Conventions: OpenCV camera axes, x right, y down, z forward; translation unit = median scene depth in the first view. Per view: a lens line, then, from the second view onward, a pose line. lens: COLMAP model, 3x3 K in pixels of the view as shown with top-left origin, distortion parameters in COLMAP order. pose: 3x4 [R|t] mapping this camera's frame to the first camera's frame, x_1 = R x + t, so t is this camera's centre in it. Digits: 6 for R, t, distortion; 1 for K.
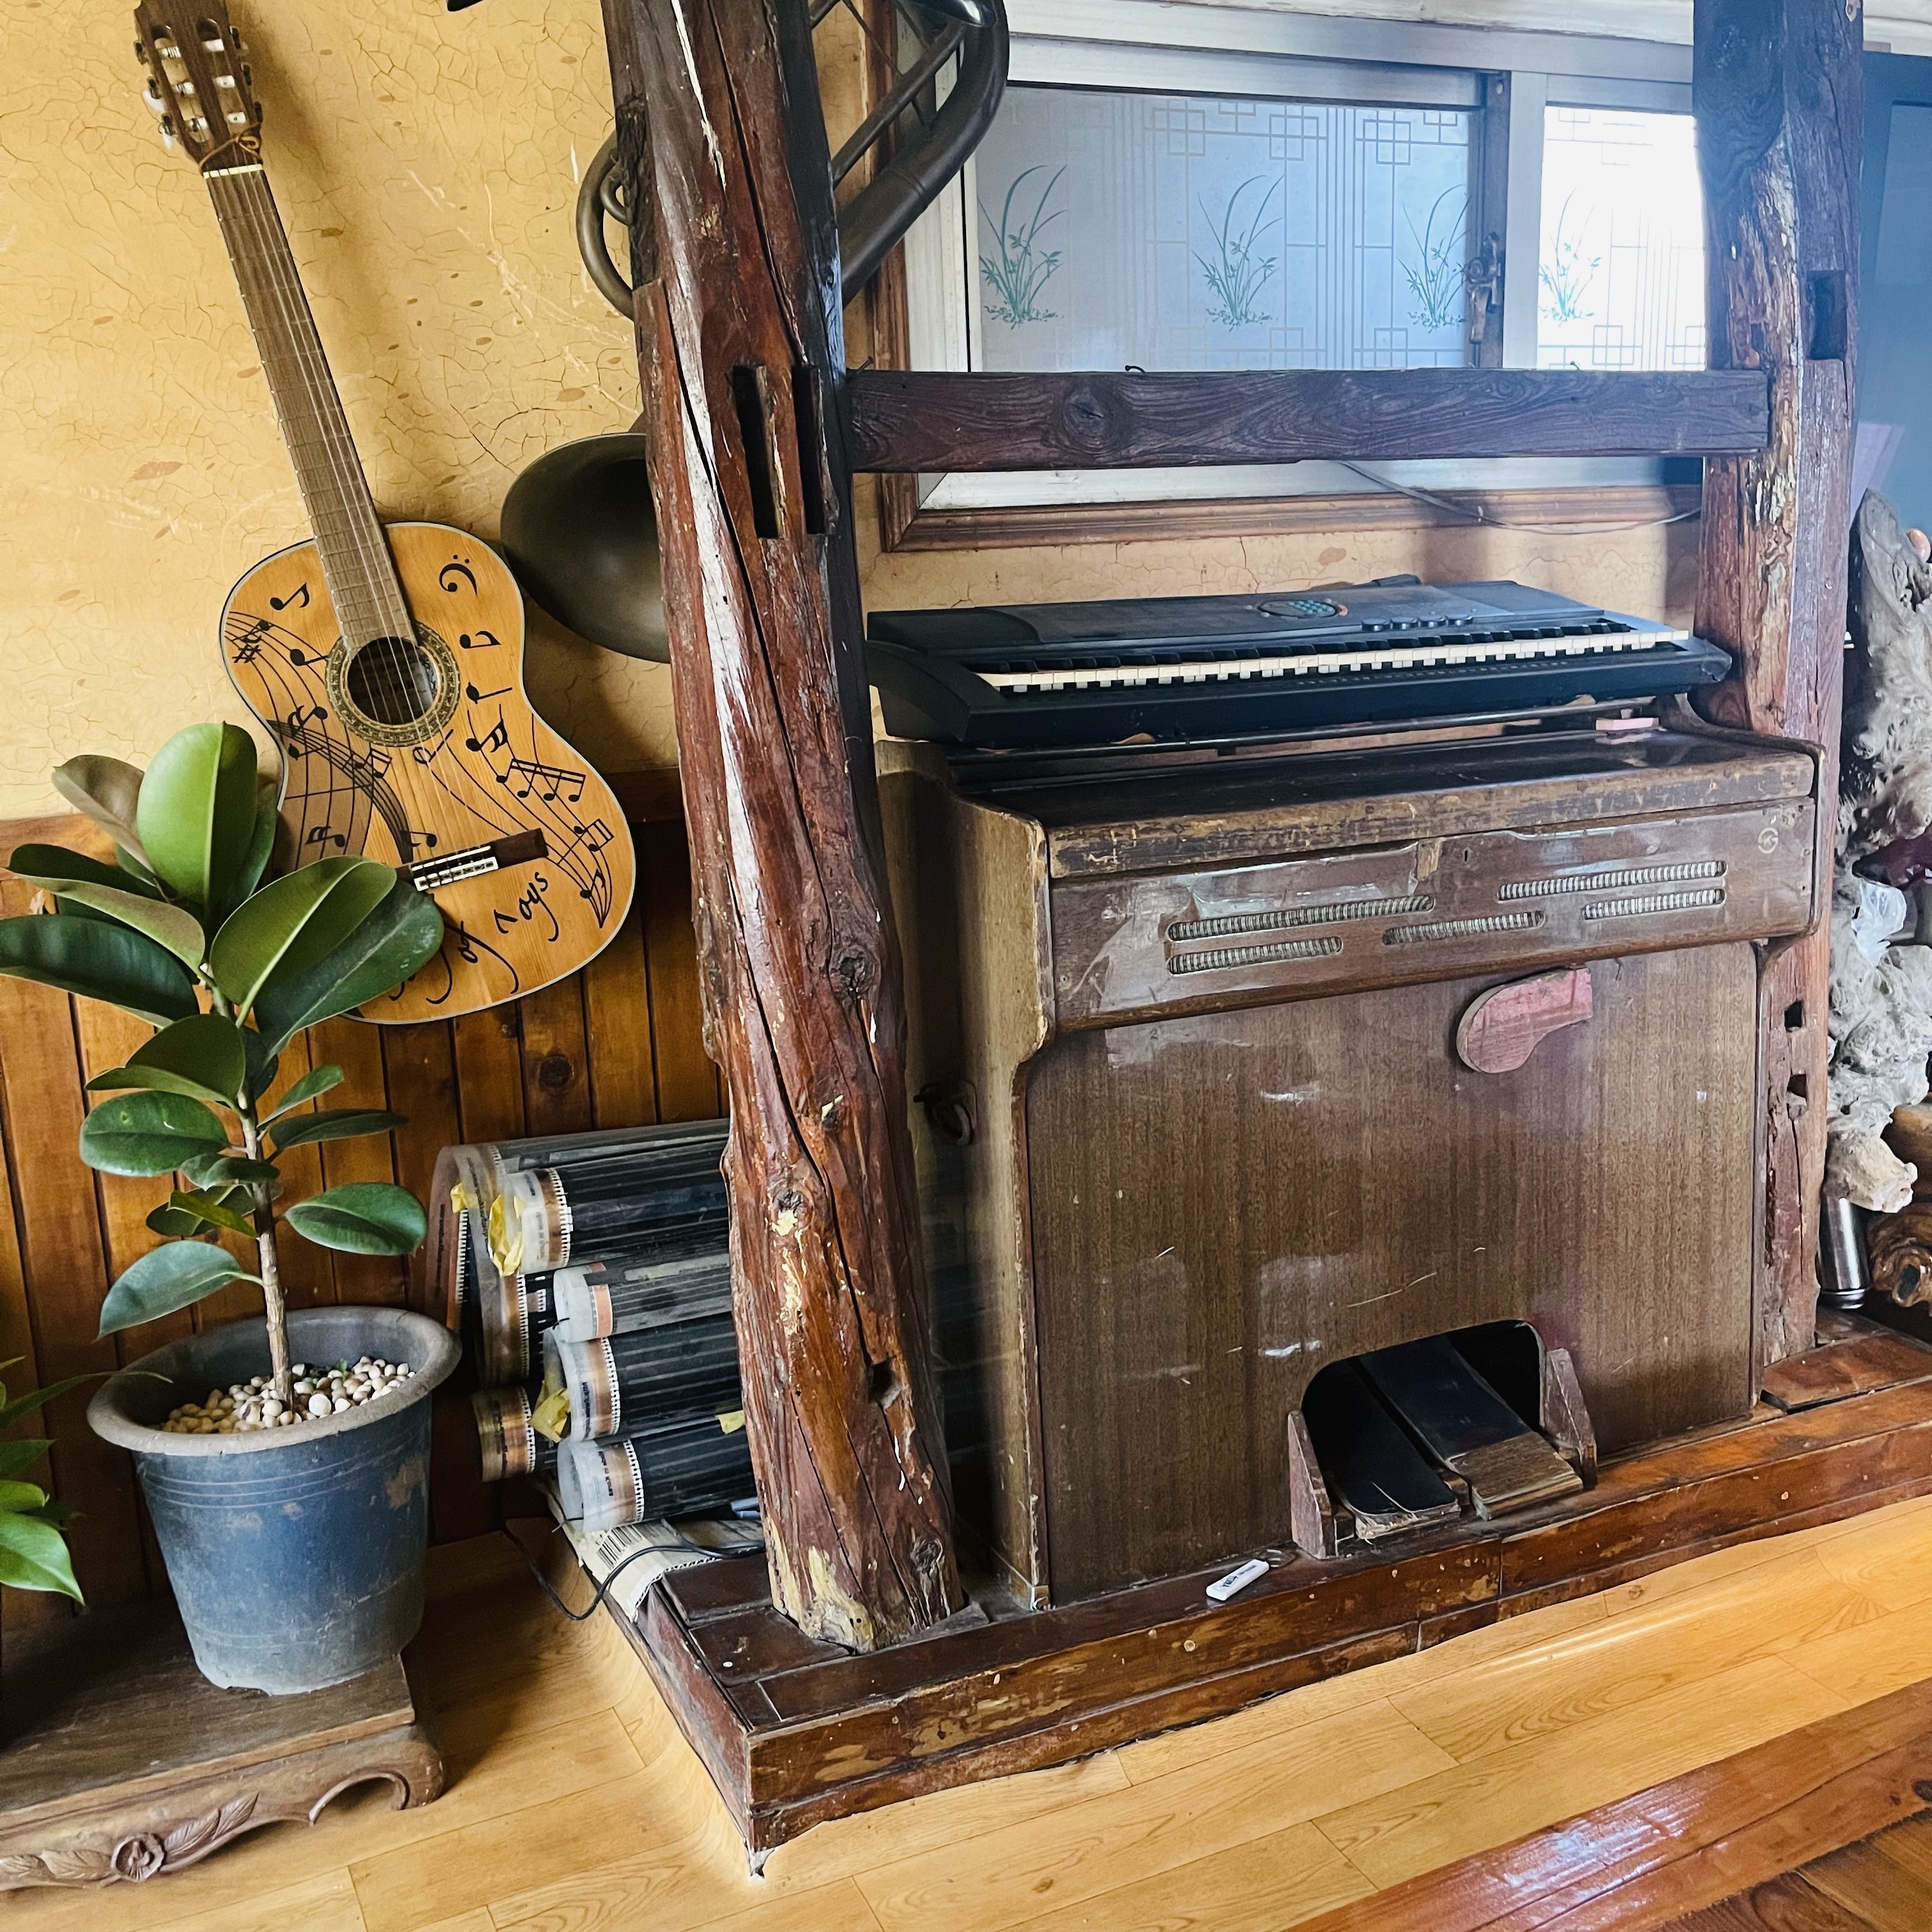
lens RADIAL K [[1969.2, 0, 970.1], [0, 1969.2, 974.9], [0, 0, 1]] dist [0.032184, 0.000000]
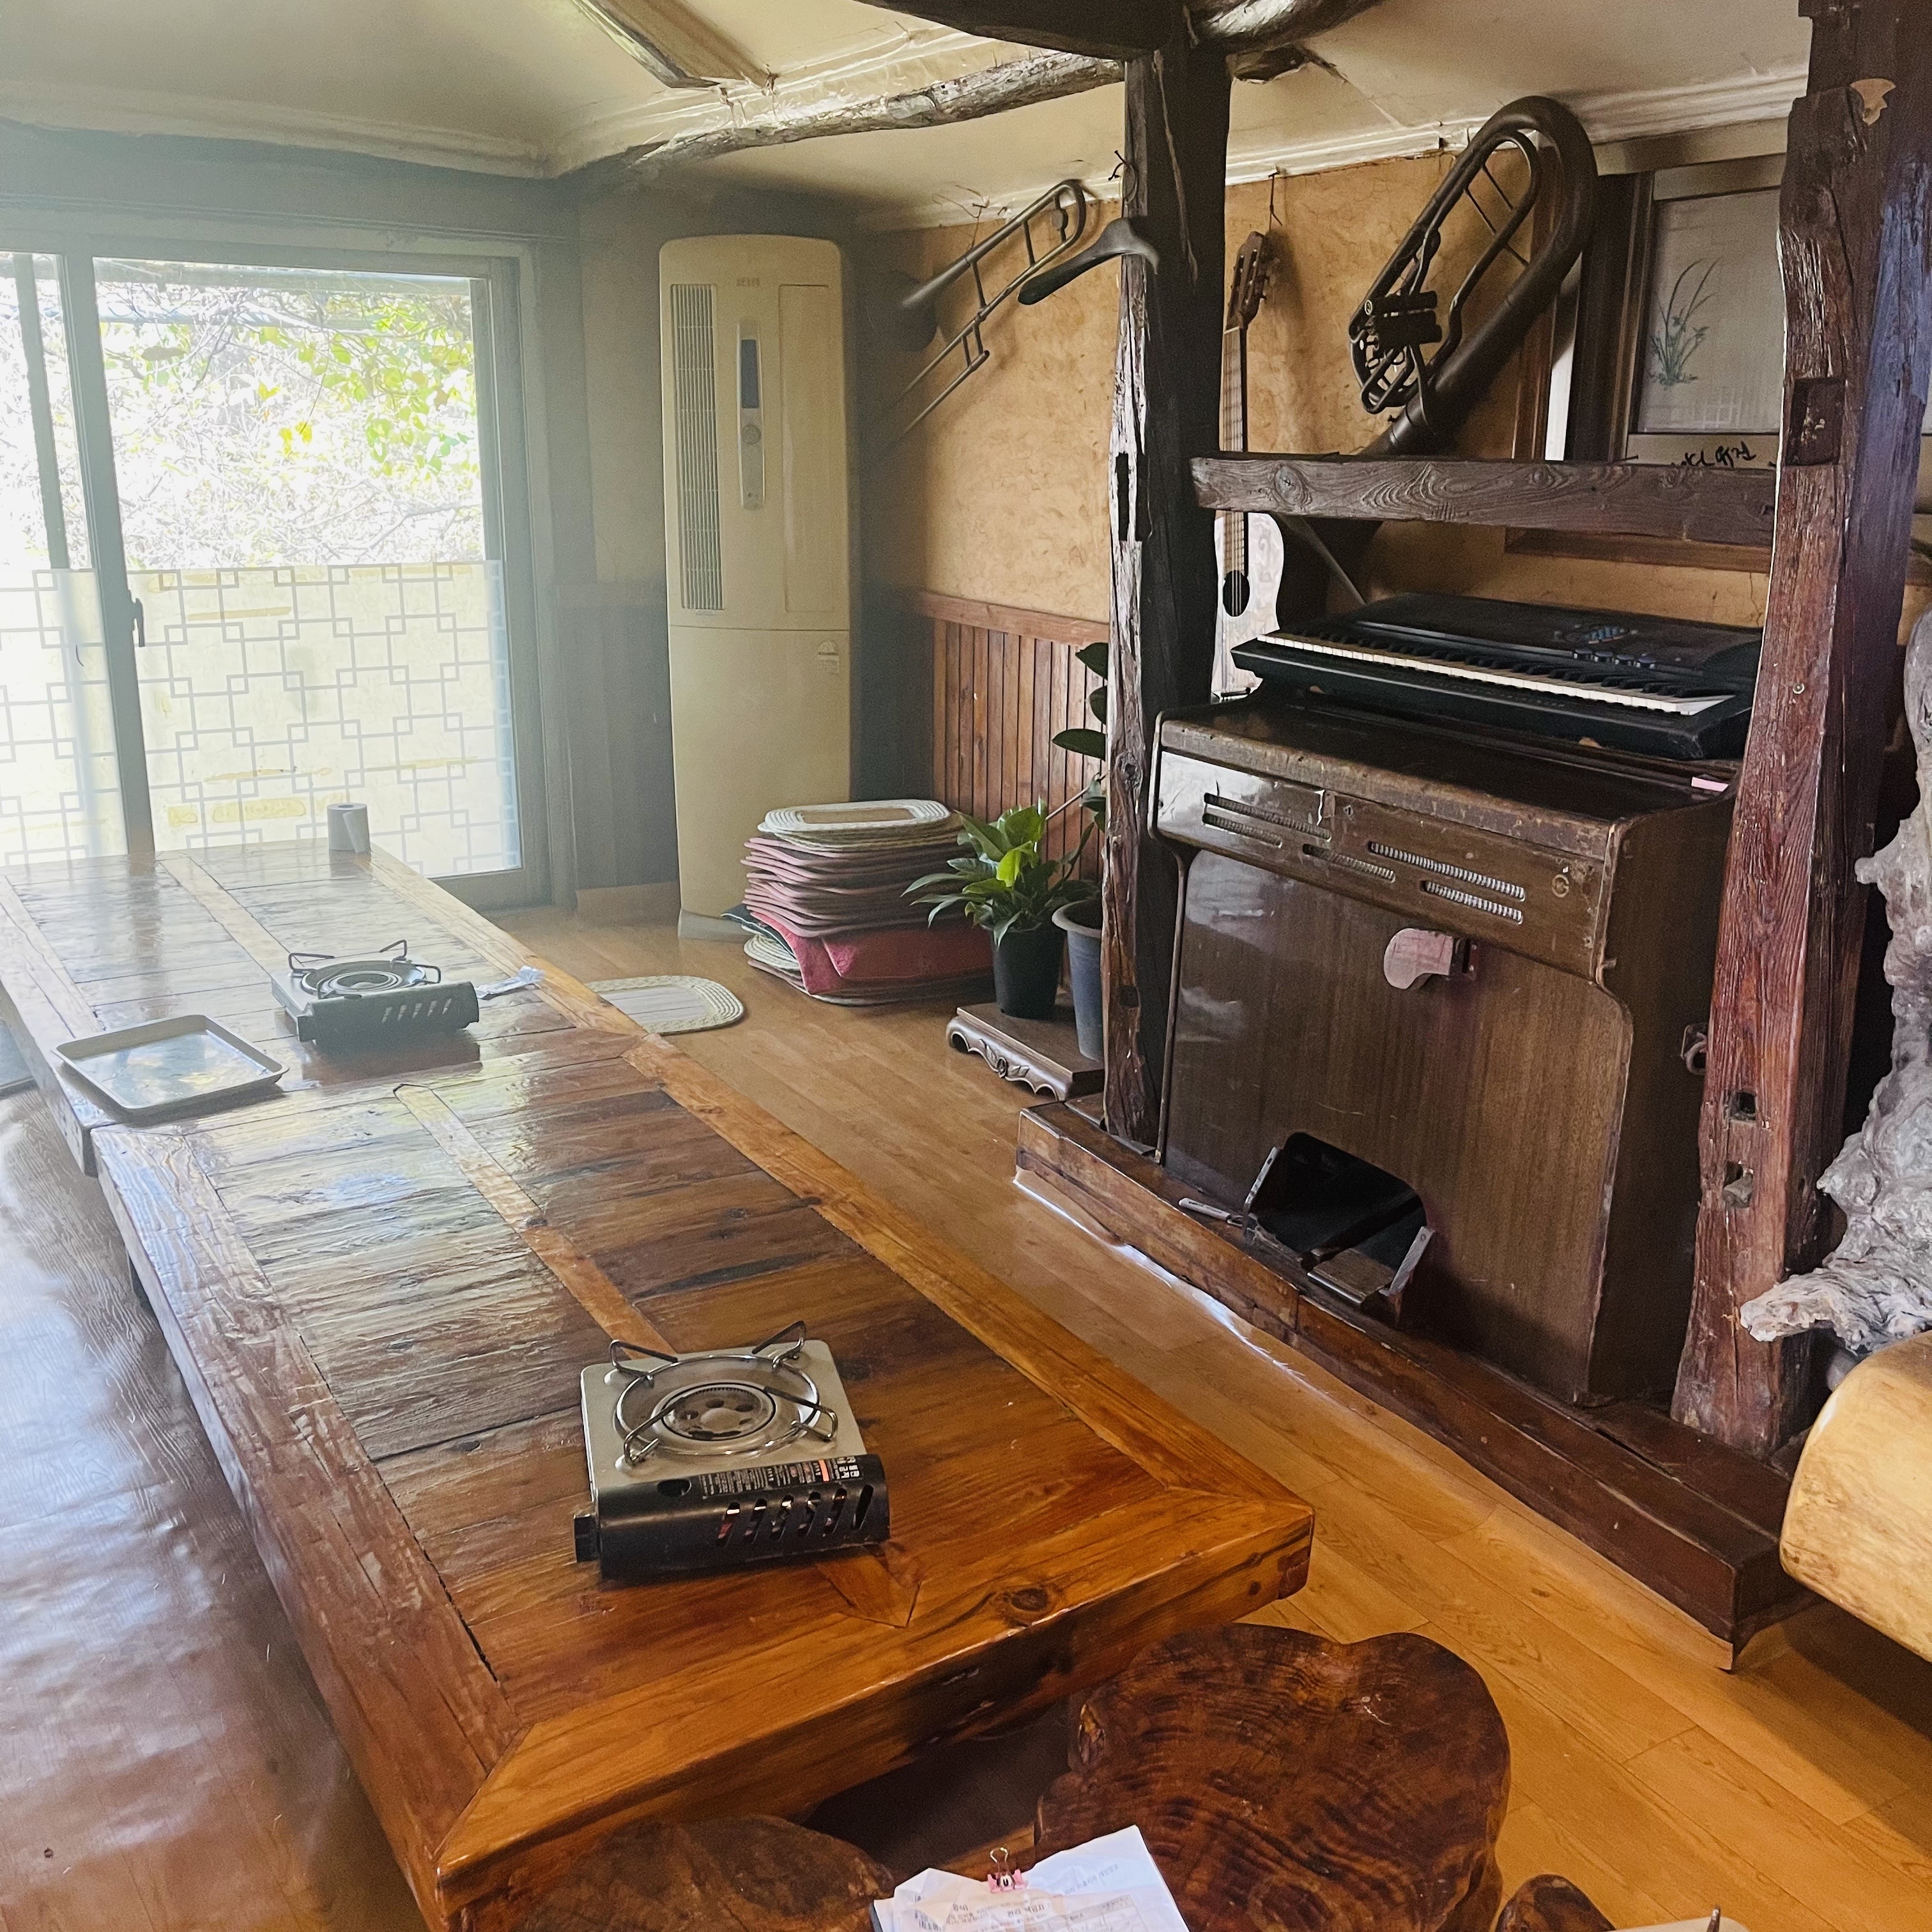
lens RADIAL K [[1969.2, 0, 967.7], [0, 1969.2, 959.4], [0, 0, 1]] dist [0.032184, 0.000000]
pose [[0.074177, 0.303557, -0.949922, 1.417535], [-0.220364, 0.933988, 0.281258, -0.263277], [0.972593, 0.188466, 0.136173, 0.493972]]
